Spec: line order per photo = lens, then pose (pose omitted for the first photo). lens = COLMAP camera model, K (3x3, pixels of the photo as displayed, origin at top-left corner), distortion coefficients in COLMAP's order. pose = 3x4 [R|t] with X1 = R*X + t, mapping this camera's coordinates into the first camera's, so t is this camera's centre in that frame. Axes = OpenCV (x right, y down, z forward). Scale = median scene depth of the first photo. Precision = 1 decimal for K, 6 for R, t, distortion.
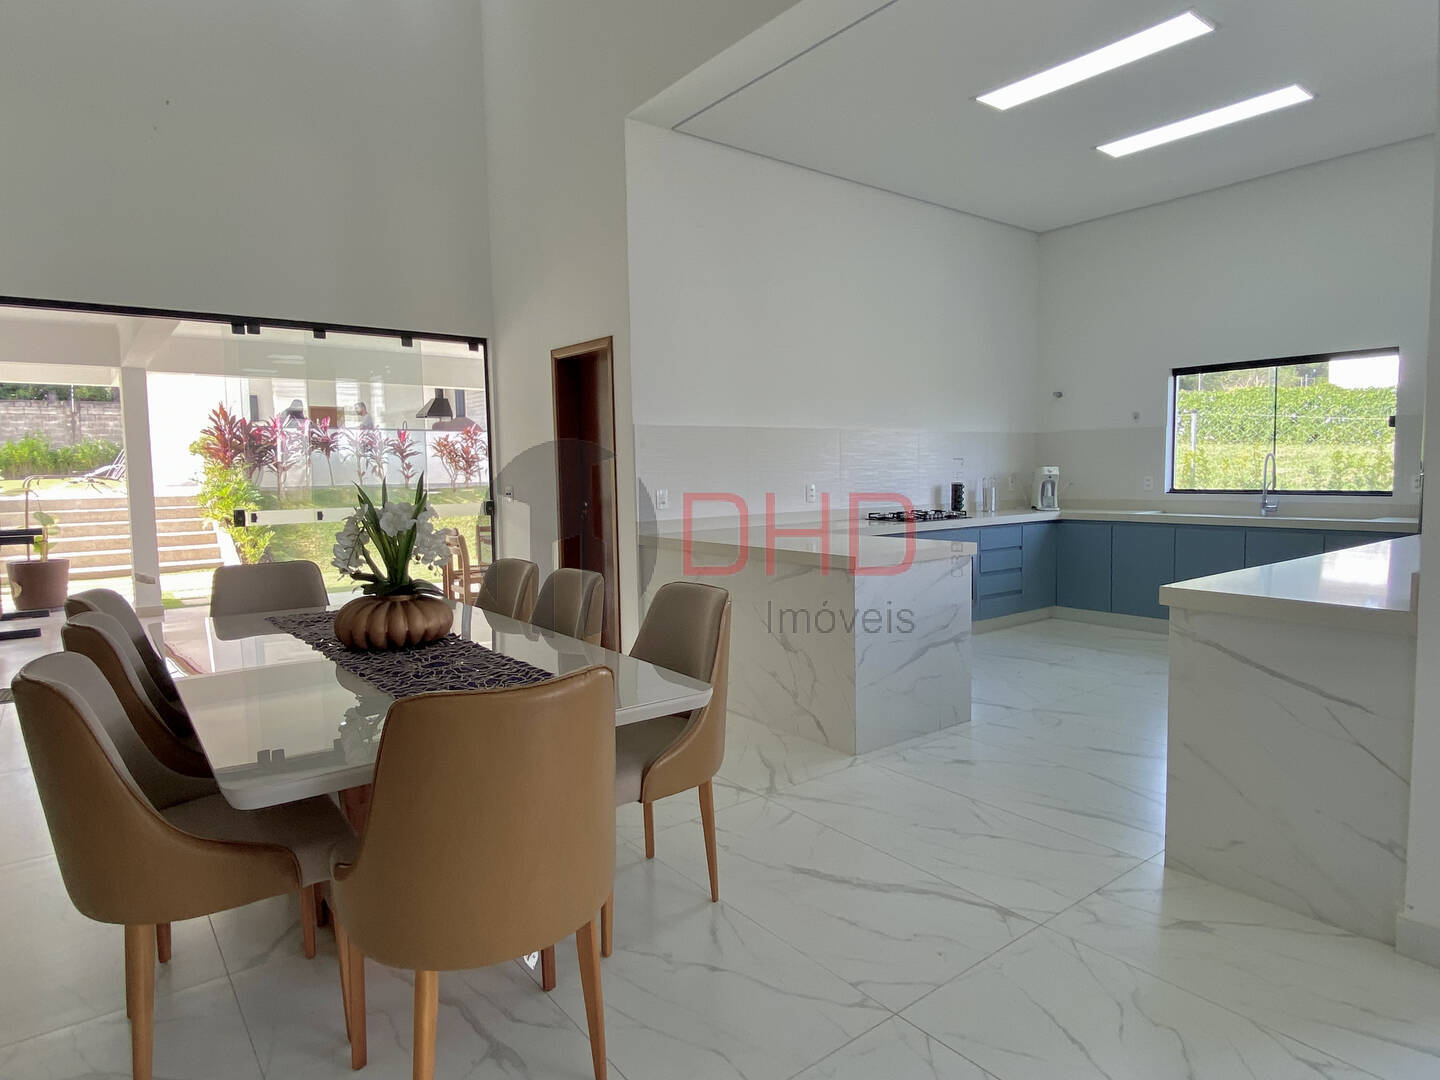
lens RADIAL K [[845.0, 0, 720.0], [0, 845.0, 540.0], [0, 0, 1]] dist [0.000878, -0.000450]
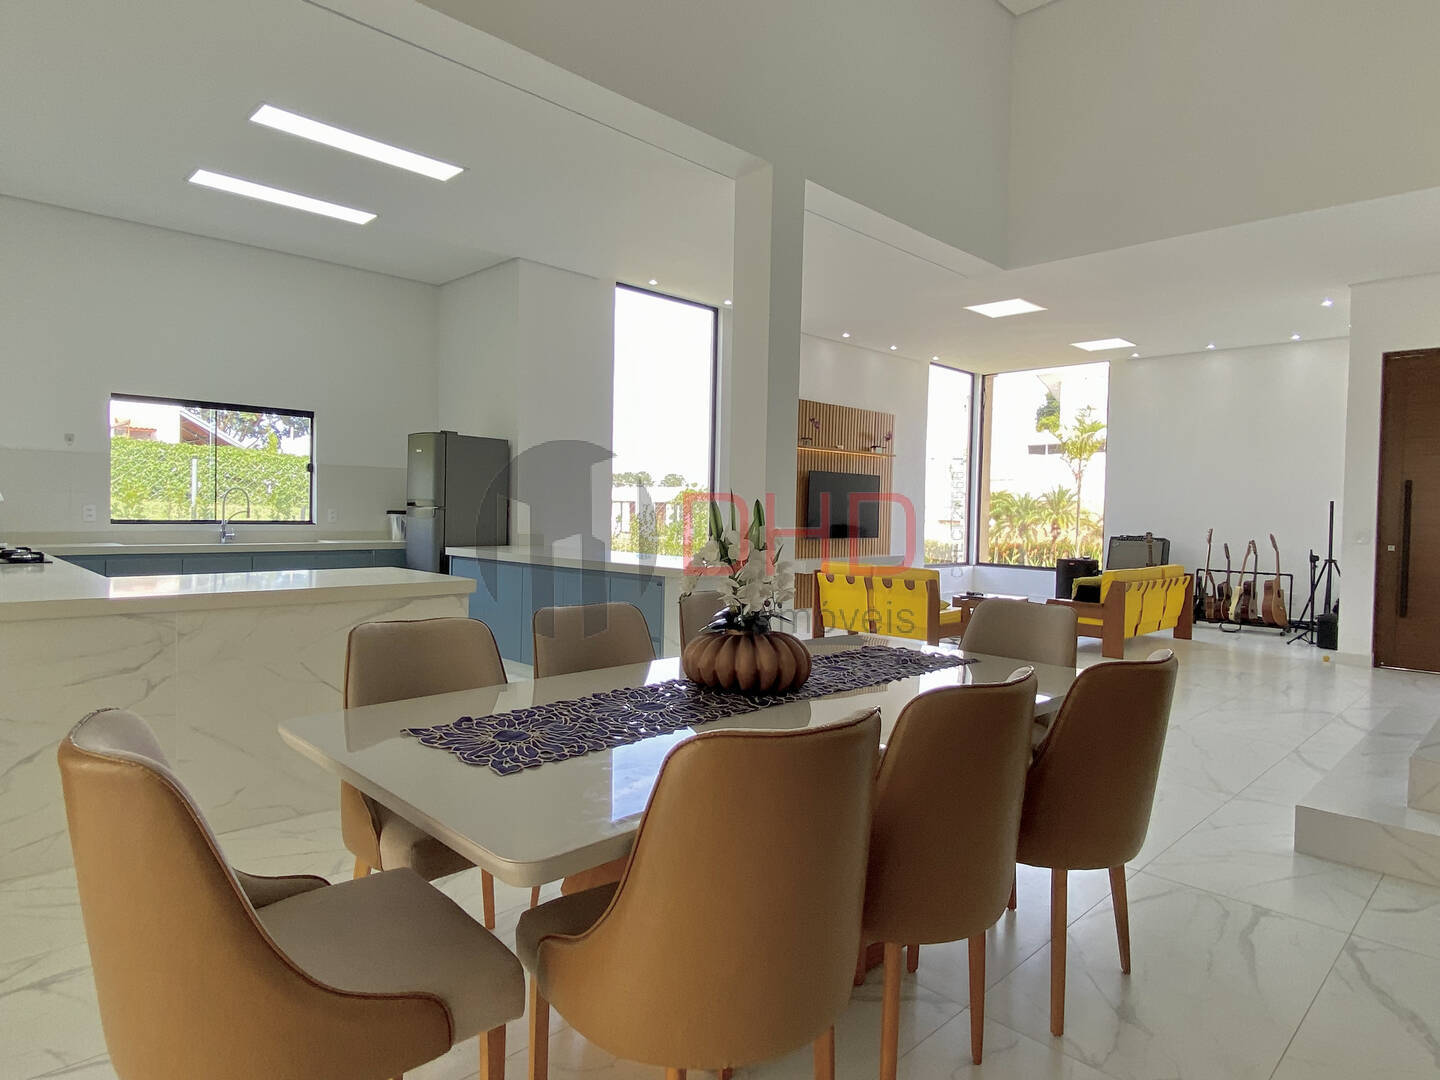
lens RADIAL K [[845.0, 0, 720.0], [0, 845.0, 540.0], [0, 0, 1]] dist [0.000878, -0.000450]
pose [[-0.141768, -0.018650, 0.989724, -0.490750], [0.064445, 0.997528, 0.028028, -0.019953], [-0.987800, 0.067756, -0.140215, 0.456653]]
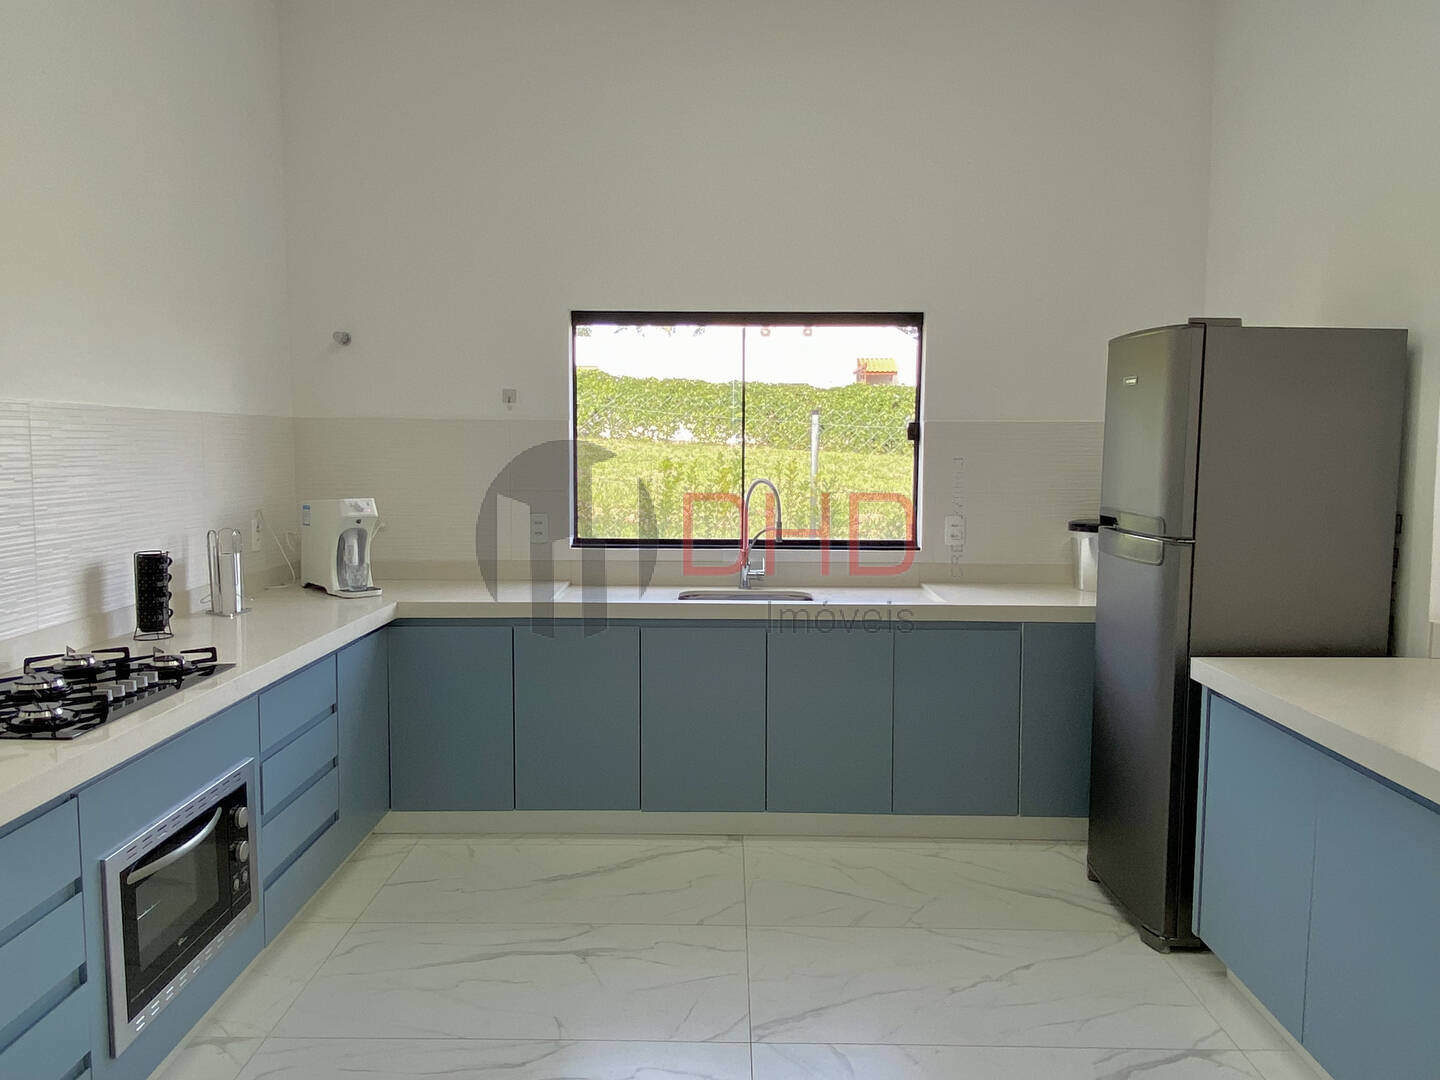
lens RADIAL K [[1022.7, 0, 720.0], [0, 1022.7, 540.0], [0, 0, 1]] dist [-0.001339, -0.003184]
pose [[0.598210, -0.054127, 0.799509, 0.074379], [0.051400, 0.998253, 0.029123, -0.072525], [-0.799689, 0.023673, 0.599947, 0.536368]]
